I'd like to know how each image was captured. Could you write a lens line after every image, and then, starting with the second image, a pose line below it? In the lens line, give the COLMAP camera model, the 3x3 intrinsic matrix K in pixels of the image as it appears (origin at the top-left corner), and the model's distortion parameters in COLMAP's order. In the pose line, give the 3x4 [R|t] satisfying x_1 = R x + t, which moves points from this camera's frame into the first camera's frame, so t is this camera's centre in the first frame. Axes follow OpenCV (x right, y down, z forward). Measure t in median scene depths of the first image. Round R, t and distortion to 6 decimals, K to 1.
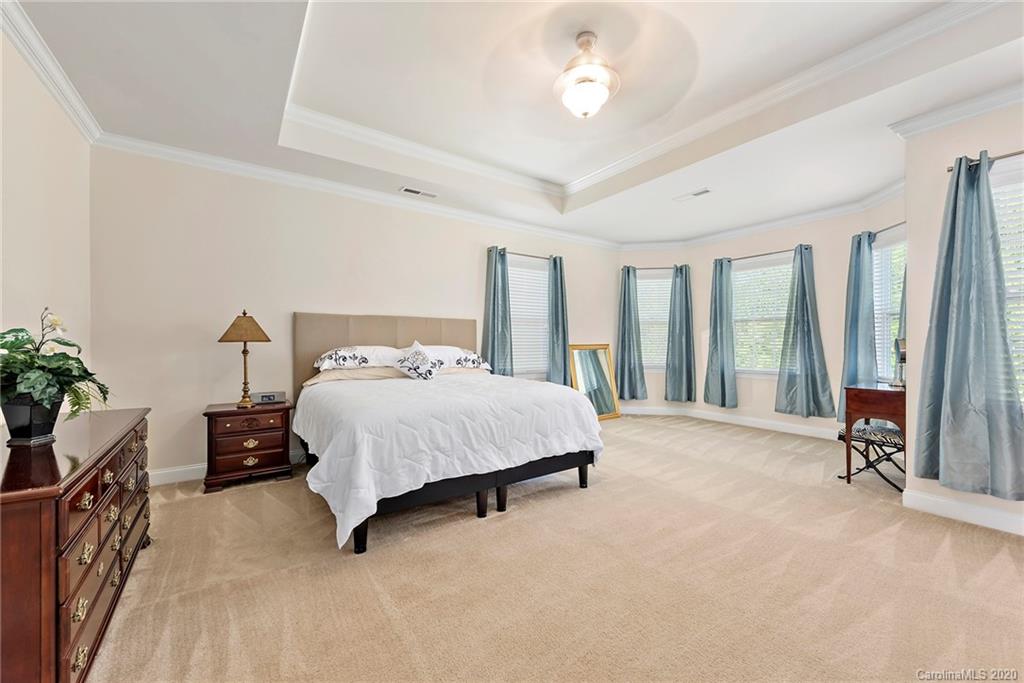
lens RADIAL K [[401.6, 0, 518.7], [0, 401.6, 342.0], [0, 0, 1]] dist [0.018535, -0.010828]
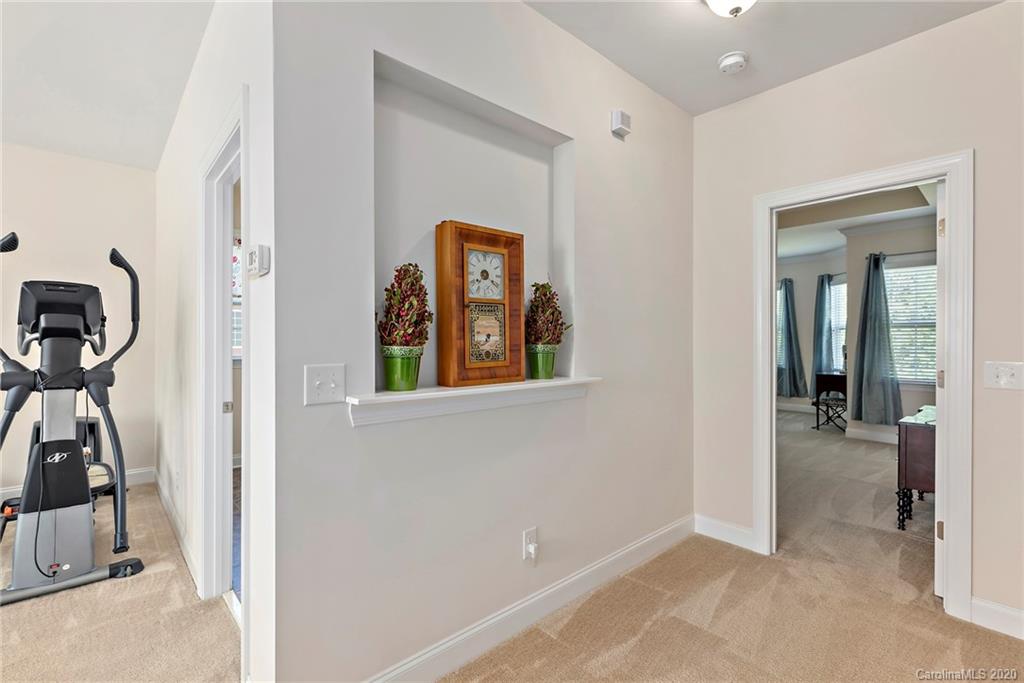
lens RADIAL K [[462.3, 0, 516.5], [0, 462.3, 330.8], [0, 0, 1]] dist [0.002290, -0.000101]
pose [[0.993224, 0.006427, 0.116037, -0.655999], [-0.004678, 0.999871, -0.015337, -0.031679], [-0.116121, 0.014690, 0.993126, -0.773262]]
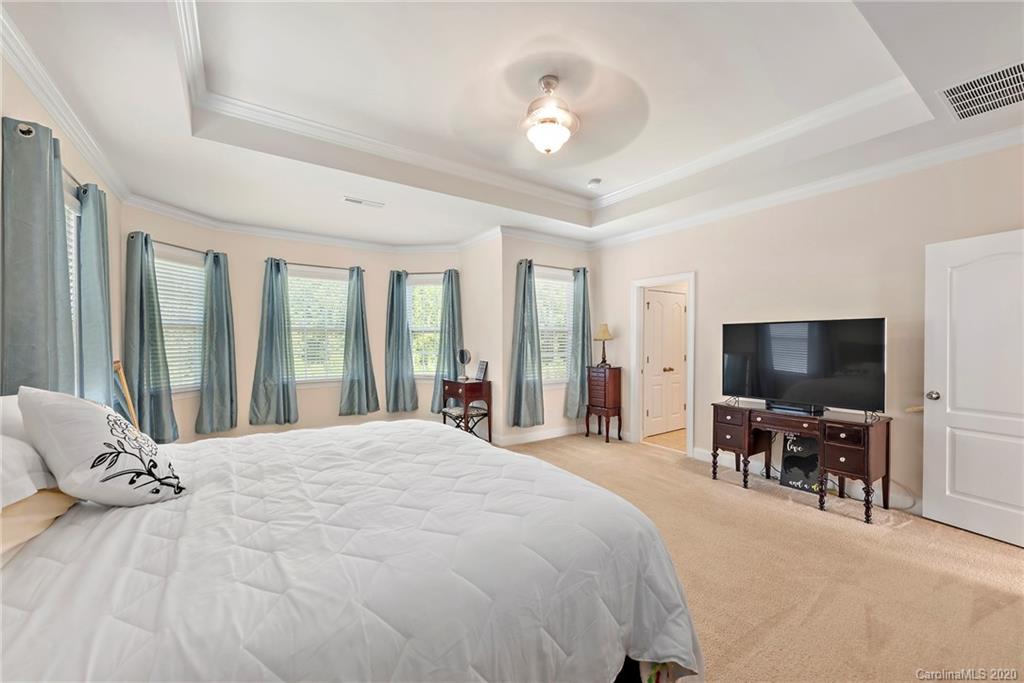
lens RADIAL K [[401.6, 0, 518.7], [0, 401.6, 342.0], [0, 0, 1]] dist [0.018535, -0.010828]
pose [[0.002561, 0.000816, 0.999996, -0.645783], [0.002155, 0.999997, -0.000822, -0.034197], [-0.999994, 0.002157, 0.002559, 0.773681]]
